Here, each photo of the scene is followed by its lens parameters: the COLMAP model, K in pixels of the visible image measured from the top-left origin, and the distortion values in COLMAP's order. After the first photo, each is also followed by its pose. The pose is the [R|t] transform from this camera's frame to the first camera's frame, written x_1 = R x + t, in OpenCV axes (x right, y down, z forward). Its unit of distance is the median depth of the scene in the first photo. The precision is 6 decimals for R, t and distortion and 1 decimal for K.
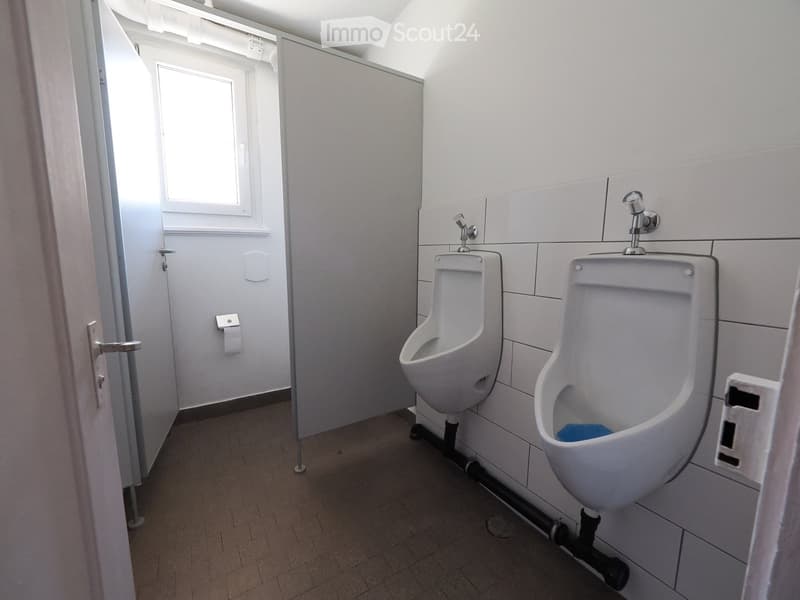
lens RADIAL K [[338.4, 0, 388.1], [0, 338.4, 297.6], [0, 0, 1]] dist [-0.002721, -0.000035]
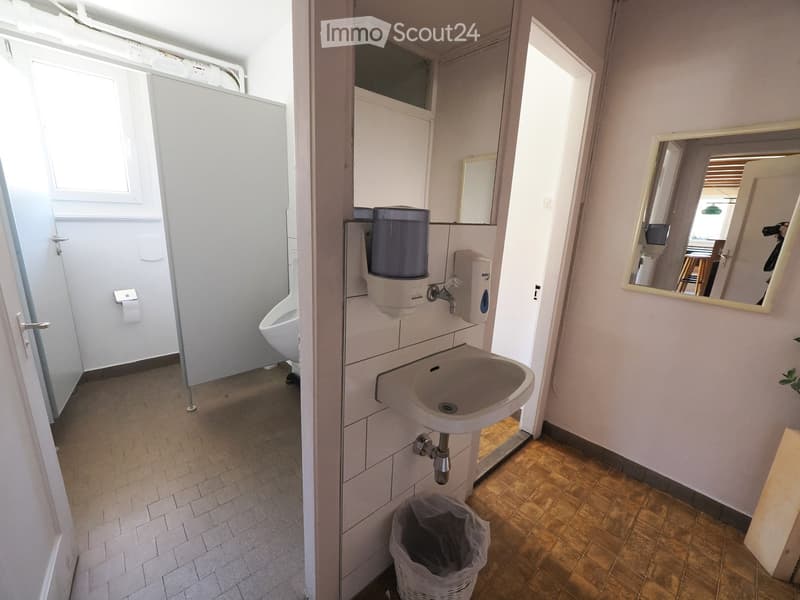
lens RADIAL K [[338.4, 0, 388.1], [0, 338.4, 297.6], [0, 0, 1]] dist [-0.002721, -0.000035]
pose [[0.983427, -0.006869, 0.181176, 0.238068], [-0.013083, 0.993989, 0.108698, -0.072508], [-0.180833, -0.109267, 0.977425, -0.352863]]
